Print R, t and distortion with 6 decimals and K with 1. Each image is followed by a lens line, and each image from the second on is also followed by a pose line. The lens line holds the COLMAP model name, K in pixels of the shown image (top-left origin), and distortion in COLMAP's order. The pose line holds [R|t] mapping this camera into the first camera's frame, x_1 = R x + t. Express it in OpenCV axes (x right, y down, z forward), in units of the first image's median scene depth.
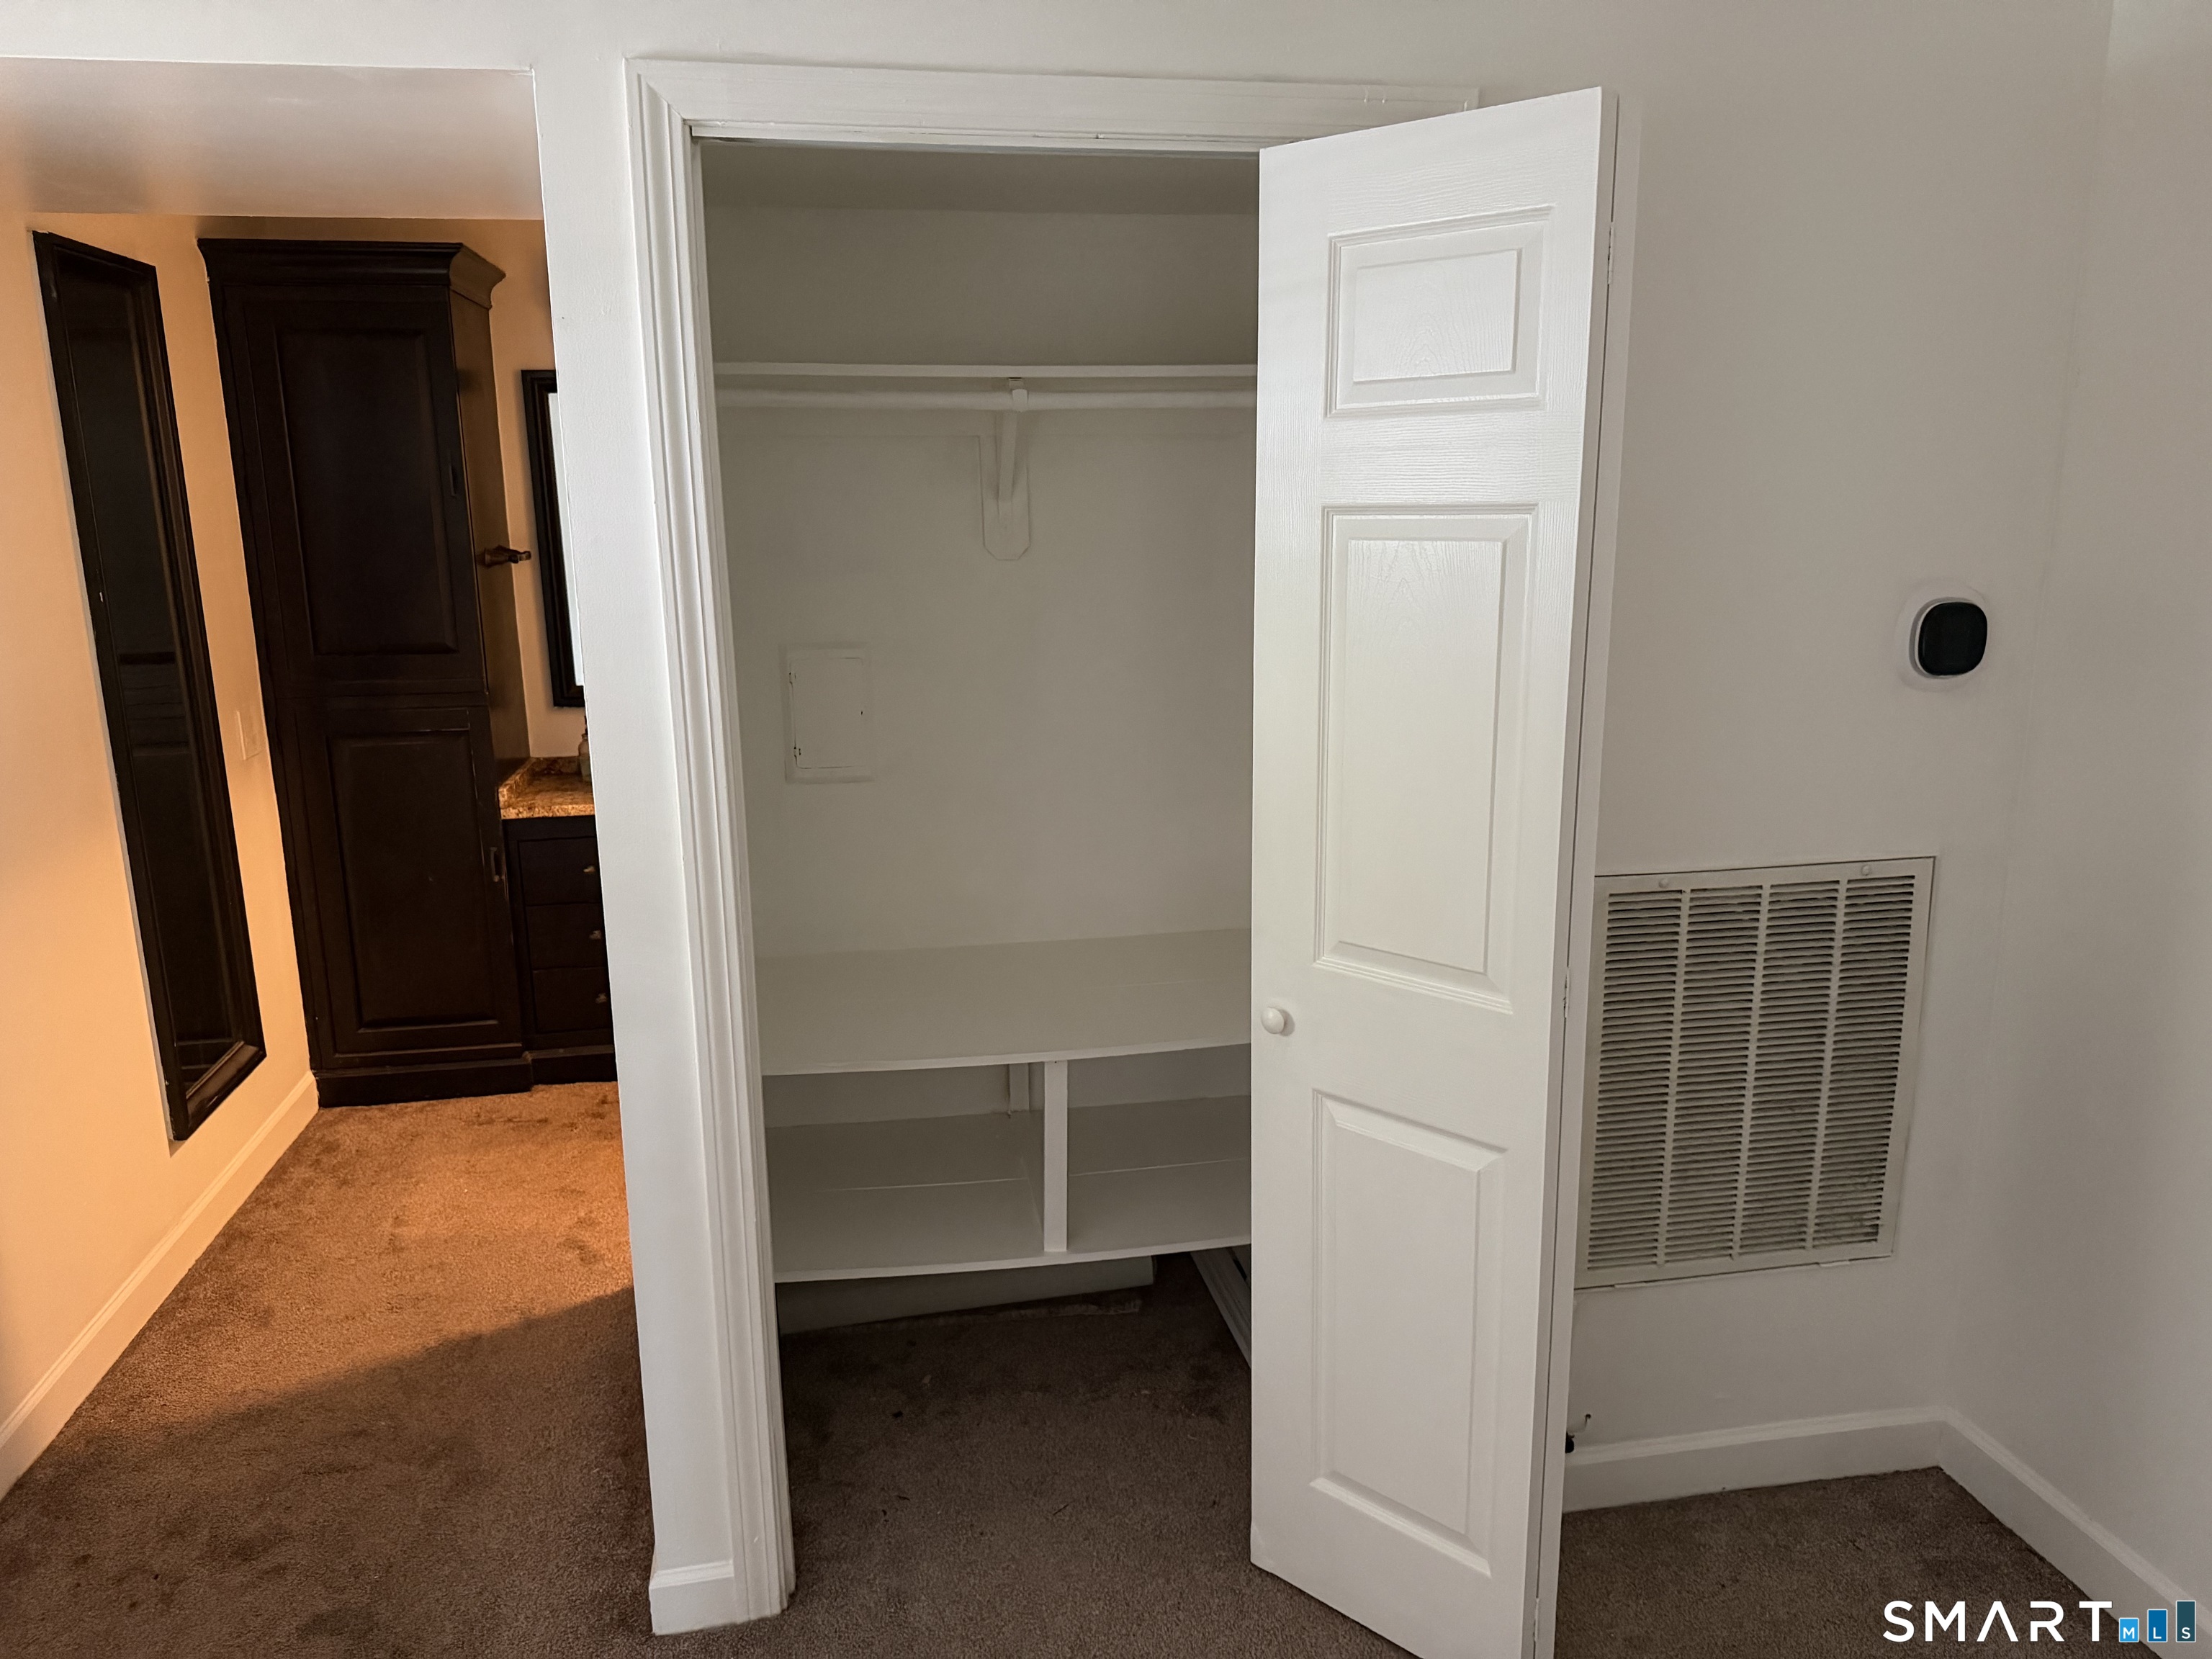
lens RADIAL K [[1551.1, 0, 1106.0], [0, 1551.1, 829.5], [0, 0, 1]] dist [0.200737, -0.254709]
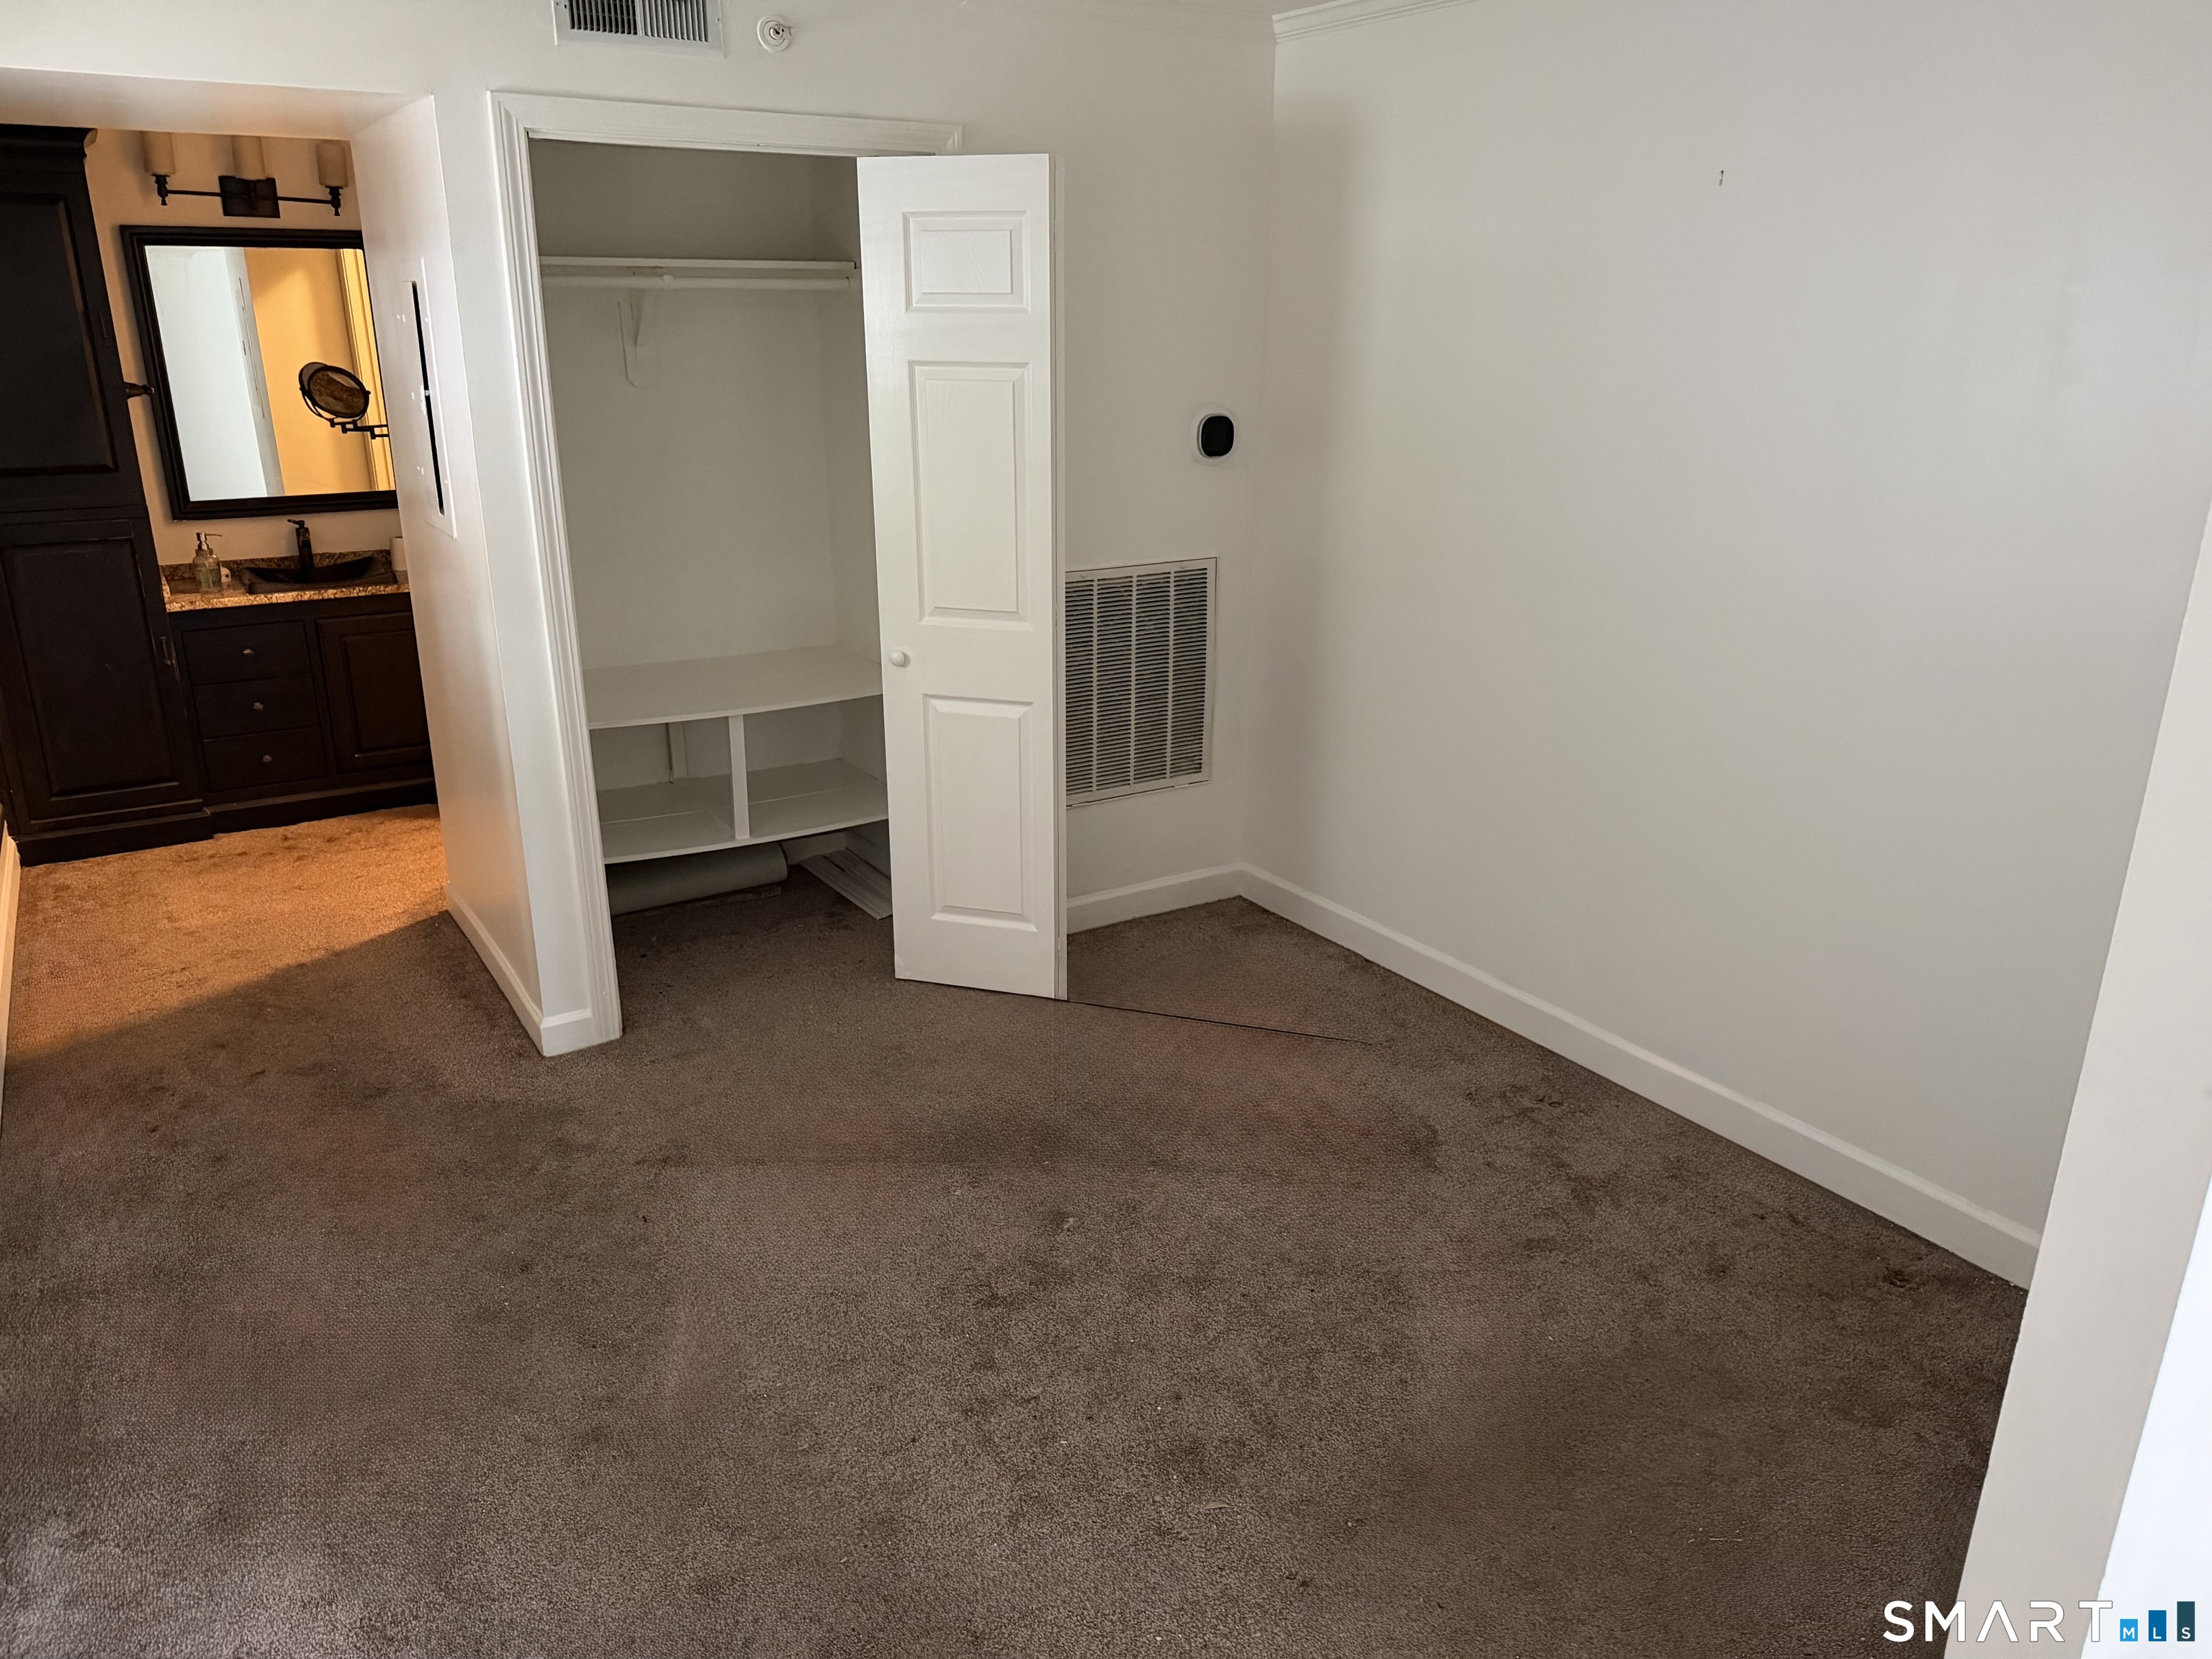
lens RADIAL K [[1532.3, 0, 1106.0], [0, 1532.3, 829.5], [0, 0, 1]] dist [-0.076255, 0.042811]
pose [[0.929447, -0.091068, 0.357539, -0.256558], [0.049787, 0.991153, 0.123030, 0.095220], [-0.365580, -0.096549, 0.925759, -0.583090]]
